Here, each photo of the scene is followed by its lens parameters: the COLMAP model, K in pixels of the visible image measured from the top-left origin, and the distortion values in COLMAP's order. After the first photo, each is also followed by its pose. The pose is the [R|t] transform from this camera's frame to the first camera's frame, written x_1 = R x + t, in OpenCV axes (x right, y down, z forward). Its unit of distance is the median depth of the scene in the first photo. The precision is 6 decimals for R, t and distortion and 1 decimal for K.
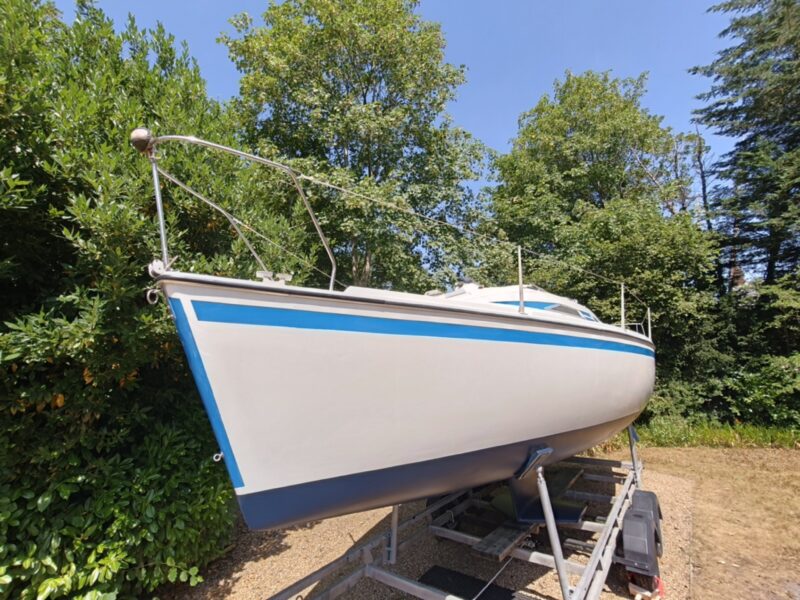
lens RADIAL K [[359.7, 0, 400.6], [0, 359.7, 299.0], [0, 0, 1]] dist [0.001394, 0.000012]
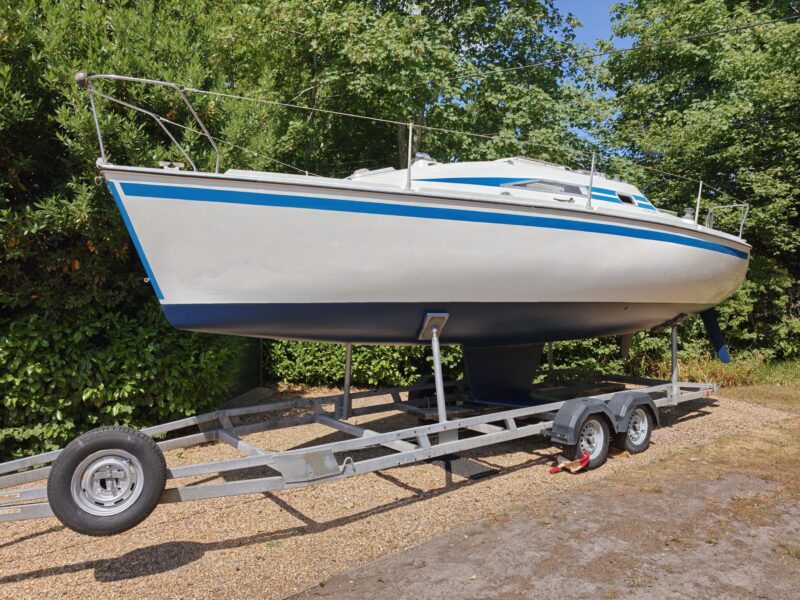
lens RADIAL K [[559.5, 0, 400.0], [0, 559.5, 300.0], [0, 0, 1]] dist [-0.011332, 0.001952]
pose [[0.965382, 0.028147, -0.259318, 0.729057], [0.026471, 0.978456, 0.204751, 0.022161], [0.259494, -0.204527, 0.943839, -0.644515]]
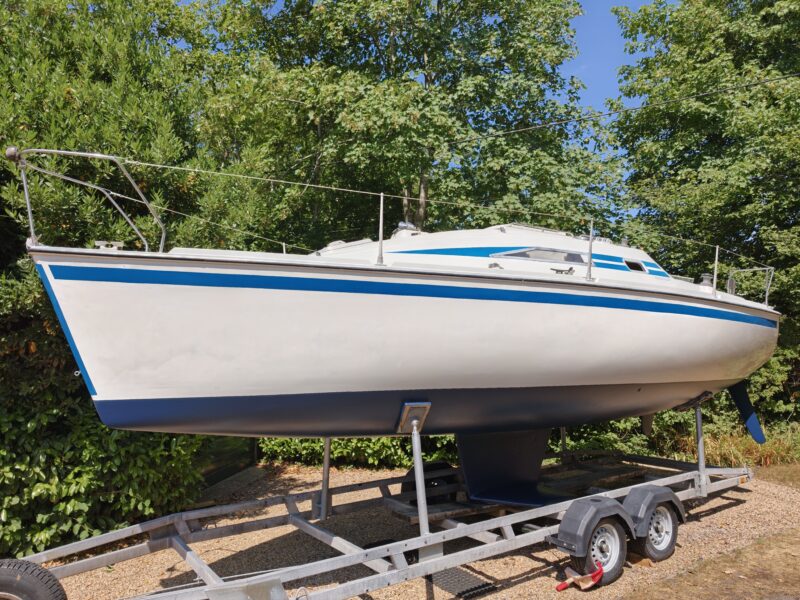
lens RADIAL K [[559.5, 0, 400.0], [0, 559.5, 300.0], [0, 0, 1]] dist [-0.011332, 0.001952]
pose [[0.954394, -0.011912, -0.298314, 0.804111], [0.043616, 0.994047, 0.099845, -0.011039], [0.295348, -0.108303, 0.949231, -0.407335]]
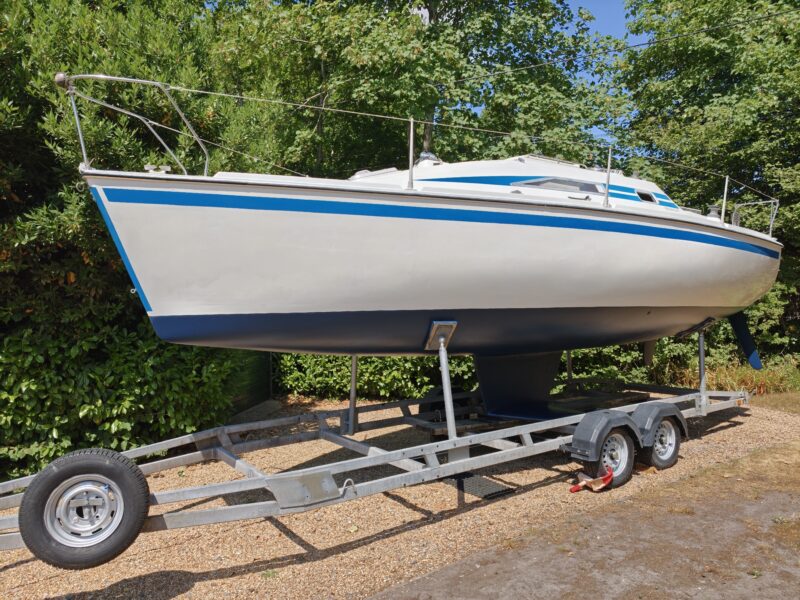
lens RADIAL K [[558.9, 0, 395.5], [0, 558.9, 301.0], [0, 0, 1]] dist [-0.010262, 0.000127]
pose [[0.955155, 0.007959, -0.295999, 0.734766], [0.050416, 0.980672, 0.189053, 0.049415], [0.291783, -0.195498, 0.936292, -0.530824]]
